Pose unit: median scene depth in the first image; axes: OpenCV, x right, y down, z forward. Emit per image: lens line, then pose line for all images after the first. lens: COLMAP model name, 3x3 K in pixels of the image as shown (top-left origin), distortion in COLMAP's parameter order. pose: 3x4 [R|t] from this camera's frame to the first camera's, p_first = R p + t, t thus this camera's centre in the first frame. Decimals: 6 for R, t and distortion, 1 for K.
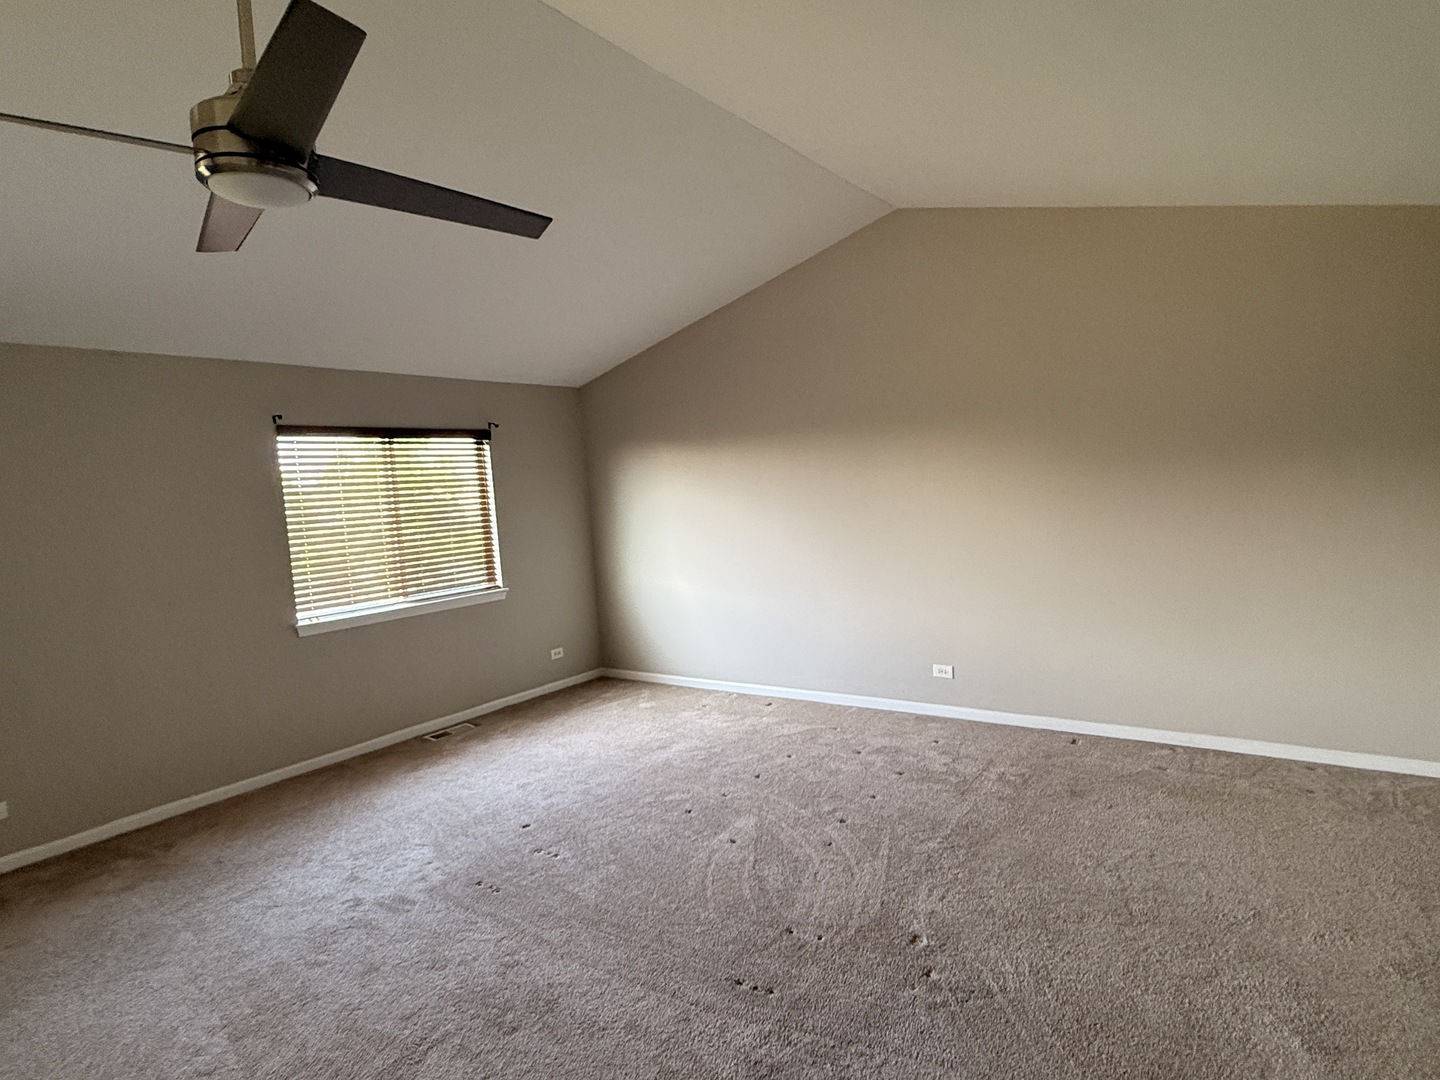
lens RADIAL K [[788.1, 0, 721.5], [0, 788.1, 543.3], [0, 0, 1]] dist [-0.013731, -0.005938]
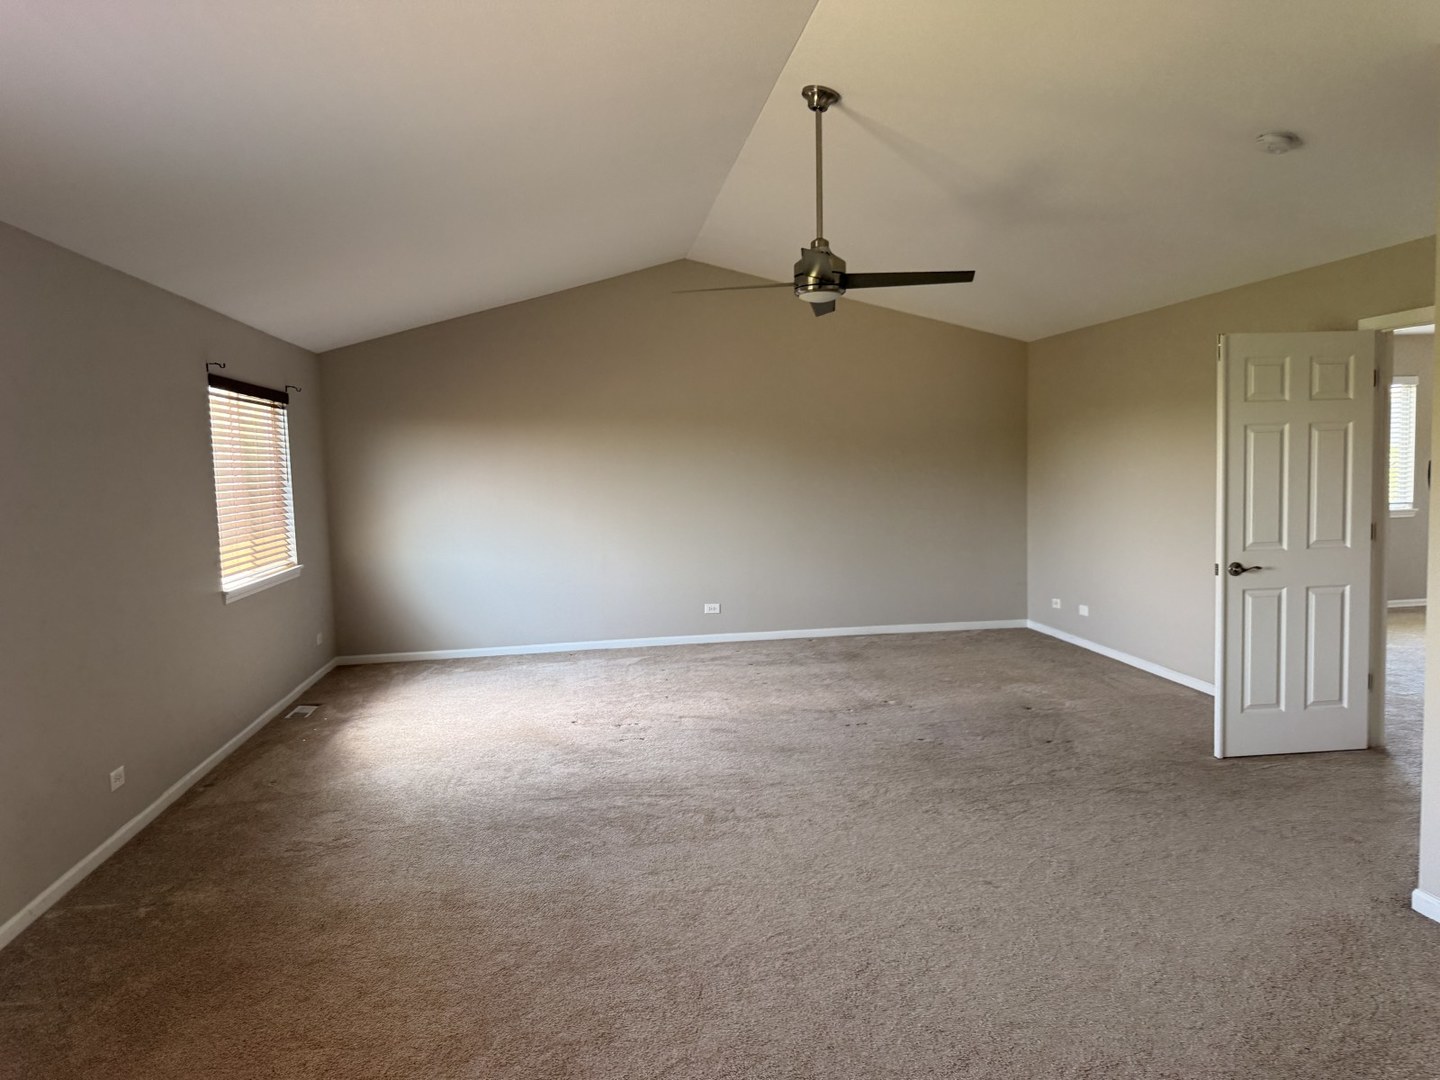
lens RADIAL K [[1020.8, 0, 719.2], [0, 1020.8, 539.4], [0, 0, 1]] dist [0.021700, -0.047666]
pose [[0.749227, -0.017725, 0.662076, -0.830437], [0.036702, 0.999217, -0.014783, 0.075701], [-0.661296, 0.035376, 0.749291, -0.270361]]
